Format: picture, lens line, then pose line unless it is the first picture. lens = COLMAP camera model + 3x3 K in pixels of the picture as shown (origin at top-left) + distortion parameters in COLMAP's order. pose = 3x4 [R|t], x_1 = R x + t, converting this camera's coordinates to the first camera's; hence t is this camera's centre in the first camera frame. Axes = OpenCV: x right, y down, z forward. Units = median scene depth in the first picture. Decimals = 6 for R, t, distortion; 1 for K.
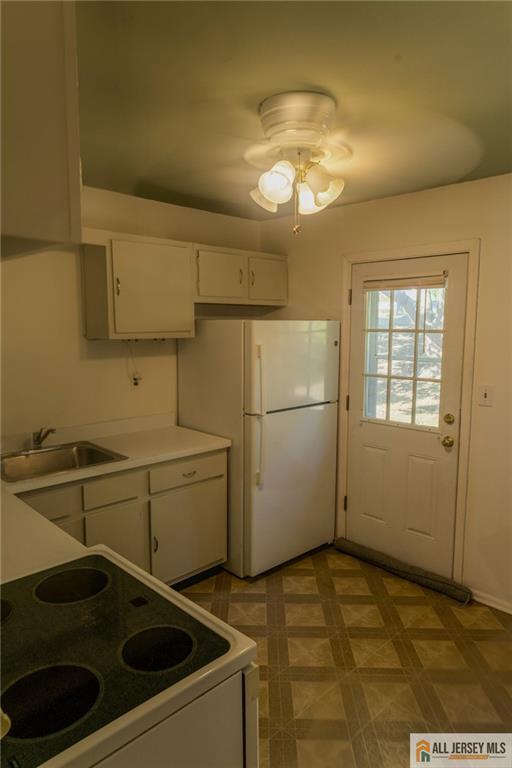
lens RADIAL K [[503.2, 0, 259.7], [0, 503.2, 384.1], [0, 0, 1]] dist [0.030233, -0.003741]
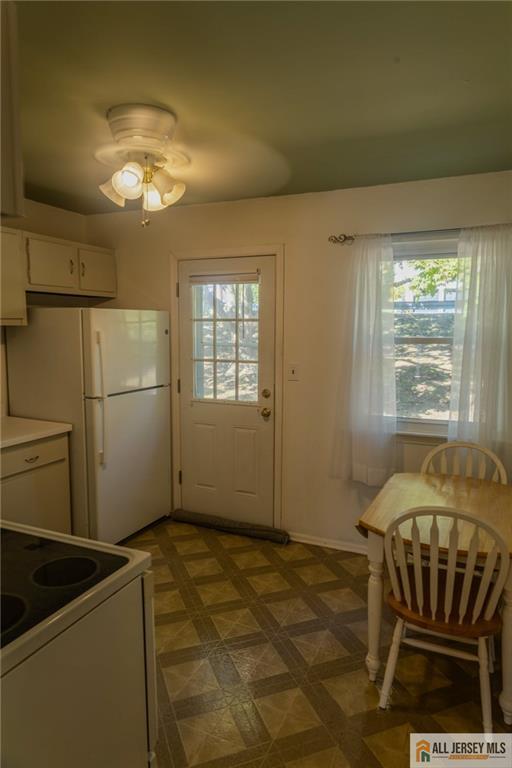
lens RADIAL K [[503.2, 0, 249.8], [0, 503.2, 382.8], [0, 0, 1]] dist [0.030233, -0.003741]
pose [[0.934031, -0.039216, 0.355032, -0.082709], [0.042498, 0.999096, -0.001445, 0.044330], [-0.354655, 0.016438, 0.934853, -0.099577]]
